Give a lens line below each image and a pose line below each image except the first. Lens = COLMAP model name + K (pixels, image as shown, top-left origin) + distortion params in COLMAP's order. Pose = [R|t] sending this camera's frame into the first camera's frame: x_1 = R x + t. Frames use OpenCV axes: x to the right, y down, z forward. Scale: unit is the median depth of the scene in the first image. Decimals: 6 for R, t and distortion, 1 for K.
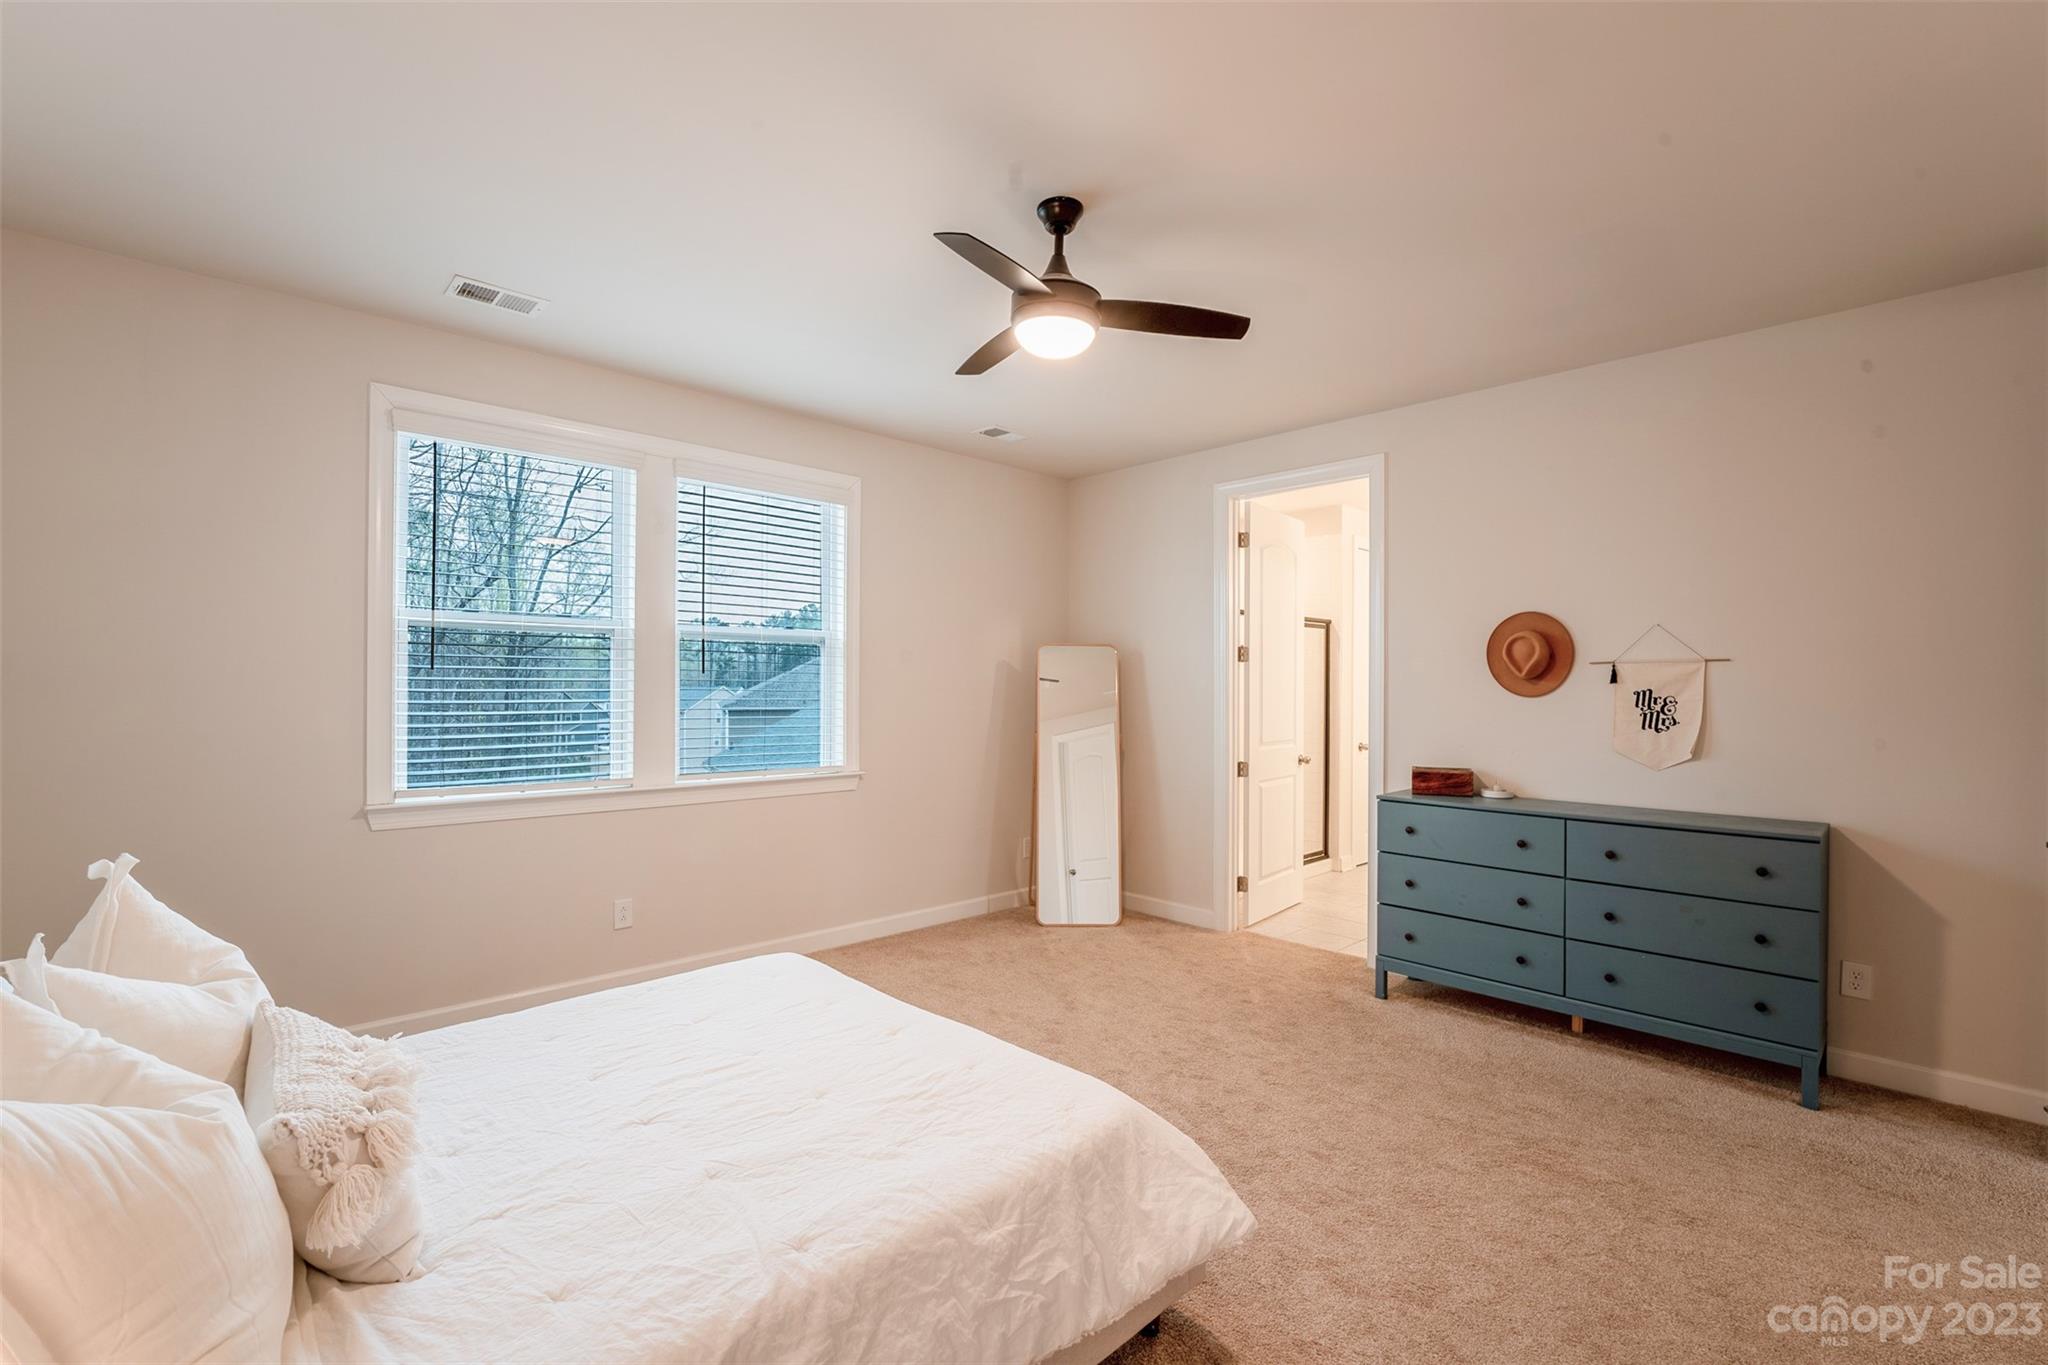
lens RADIAL K [[903.8, 0, 1007.7], [0, 903.8, 678.0], [0, 0, 1]] dist [-0.012129, -0.000269]
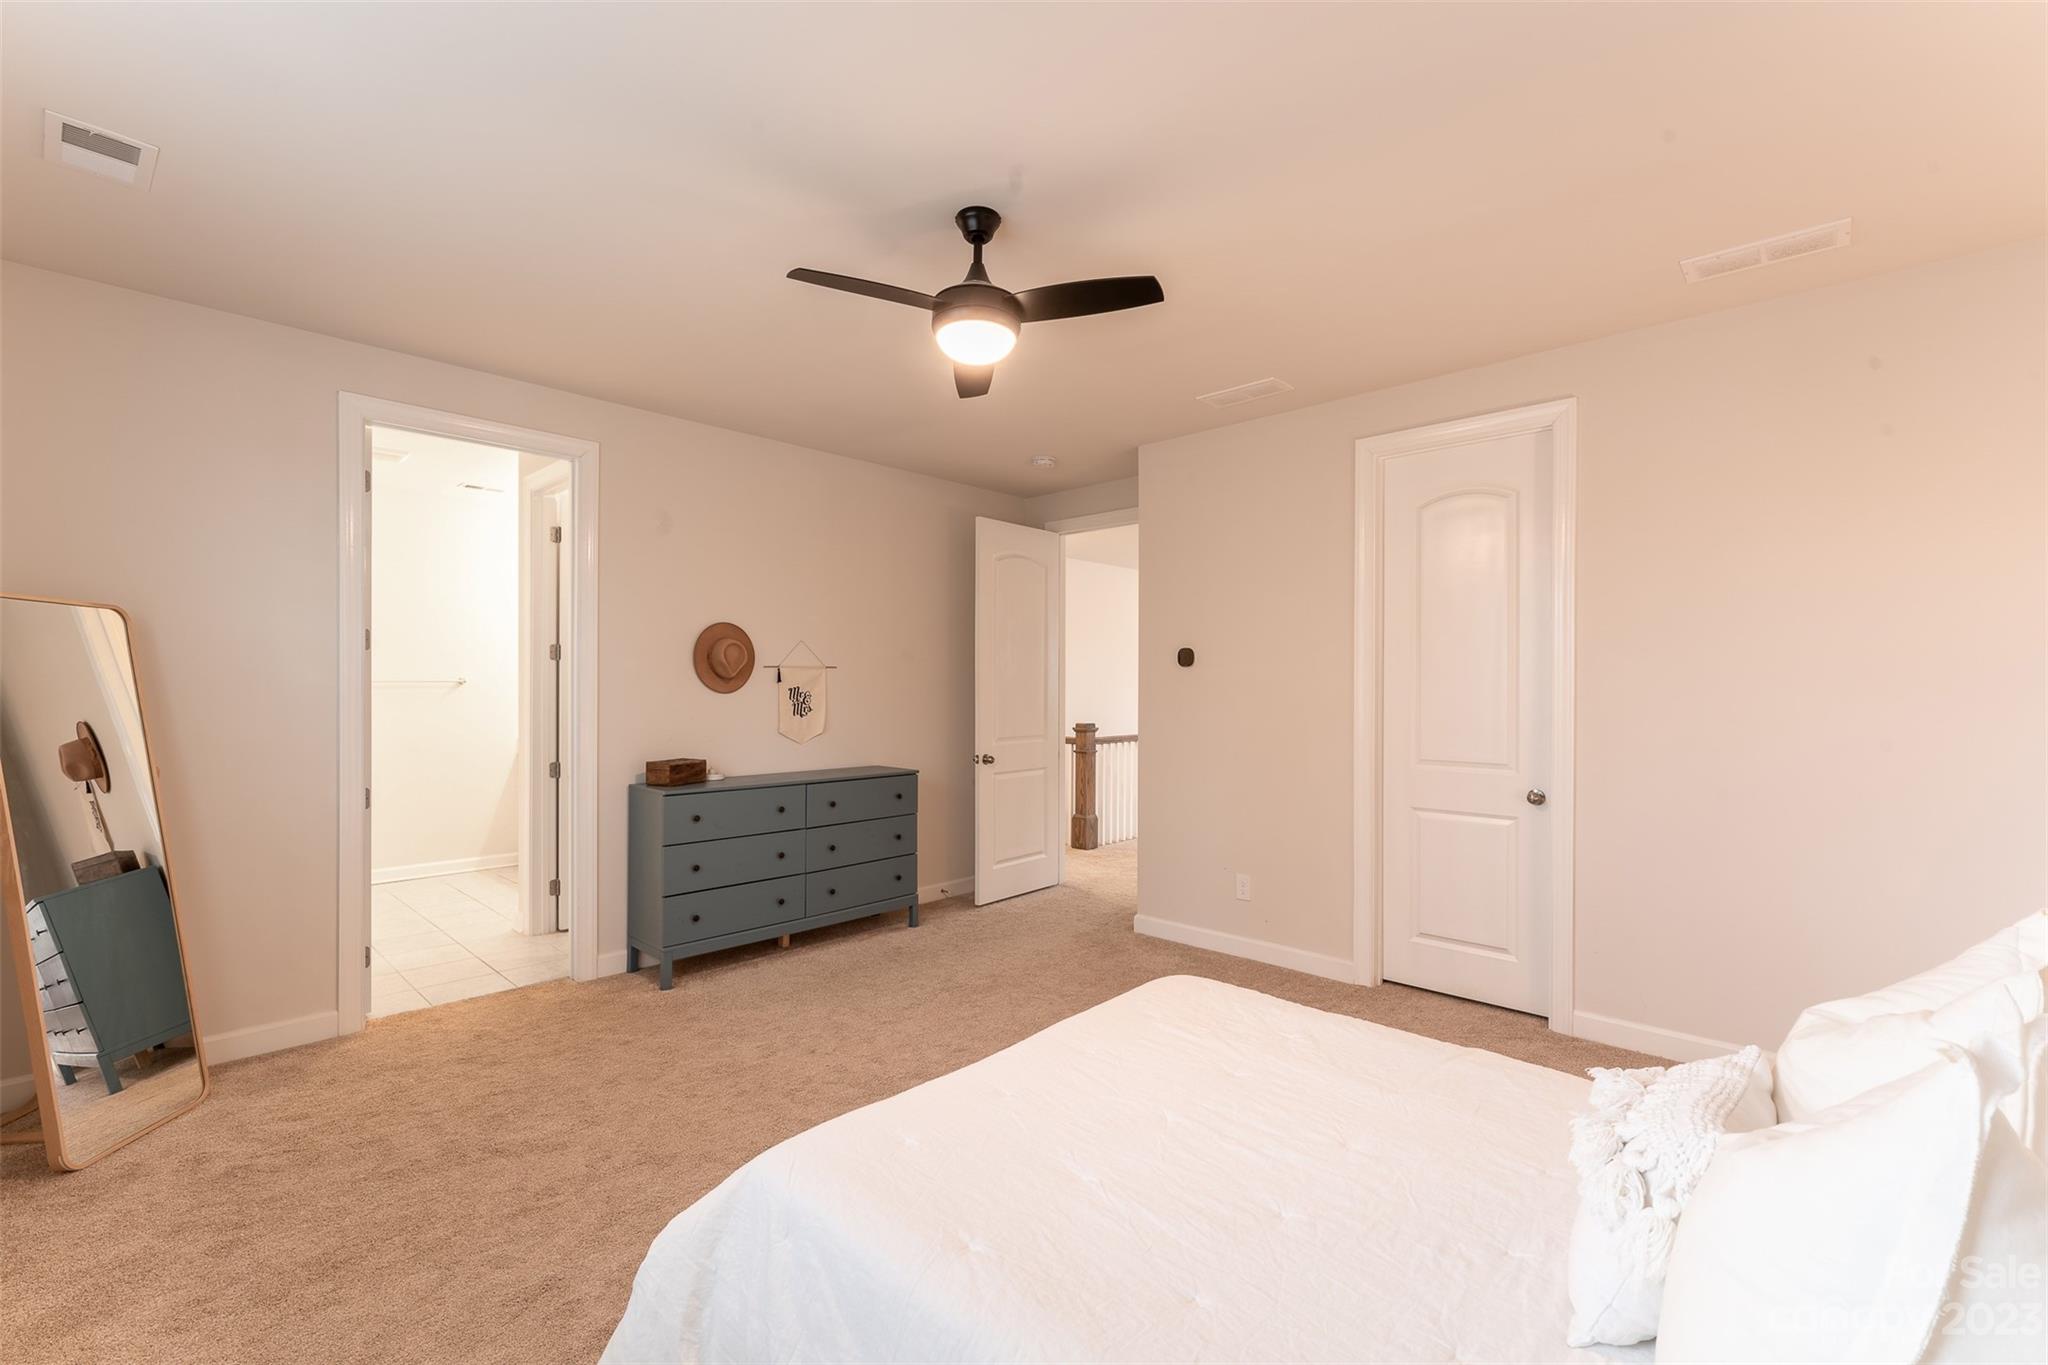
lens RADIAL K [[903.8, 0, 1018.3], [0, 903.8, 678.5], [0, 0, 1]] dist [-0.012129, -0.000269]
pose [[-0.087529, 0.004998, 0.996149, -0.700137], [-0.013414, 0.999891, -0.006195, 0.003690], [-0.996072, -0.013904, -0.087453, 0.761787]]
